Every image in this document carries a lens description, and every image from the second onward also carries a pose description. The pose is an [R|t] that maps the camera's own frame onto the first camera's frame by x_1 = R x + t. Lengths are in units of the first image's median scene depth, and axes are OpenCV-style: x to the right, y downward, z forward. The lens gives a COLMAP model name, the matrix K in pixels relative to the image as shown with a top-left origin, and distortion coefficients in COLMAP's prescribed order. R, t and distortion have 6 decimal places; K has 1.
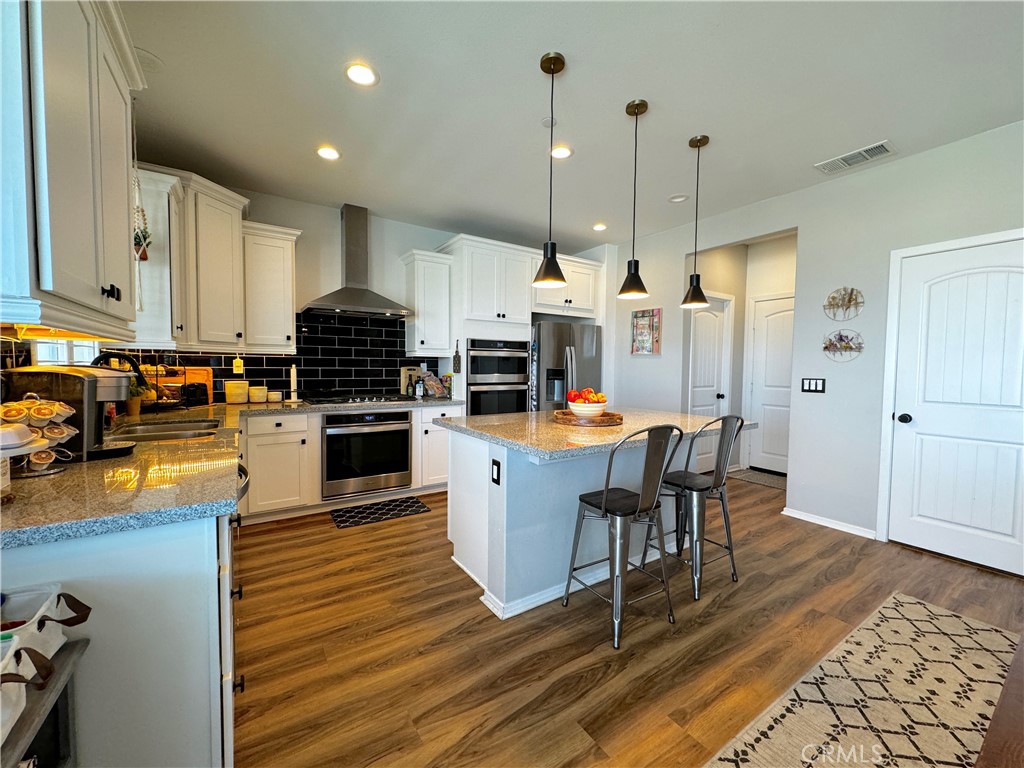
lens RADIAL K [[408.0, 0, 512.0], [0, 408.0, 384.0], [0, 0, 1]] dist [-0.002741, -0.000172]
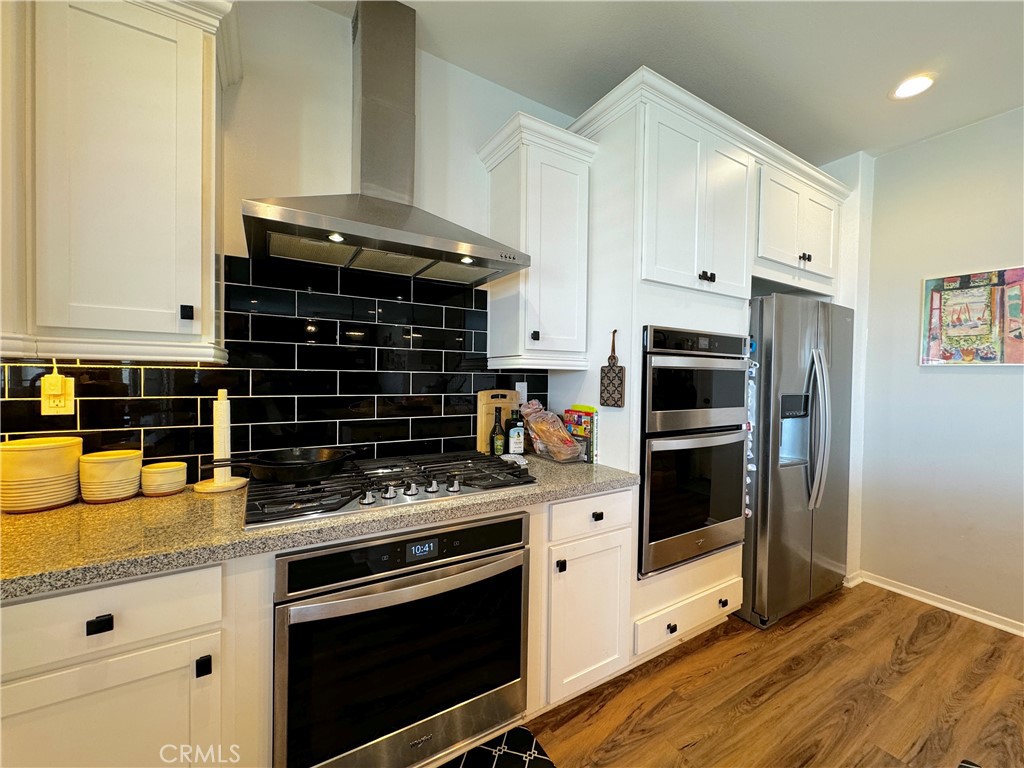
lens RADIAL K [[408.0, 0, 512.0], [0, 408.0, 384.0], [0, 0, 1]] dist [-0.002741, -0.000172]
pose [[0.999079, 0.005014, -0.042606, -0.225813], [-0.006063, 0.999681, -0.024538, -0.040494], [0.042469, 0.024774, 0.998791, 0.571572]]
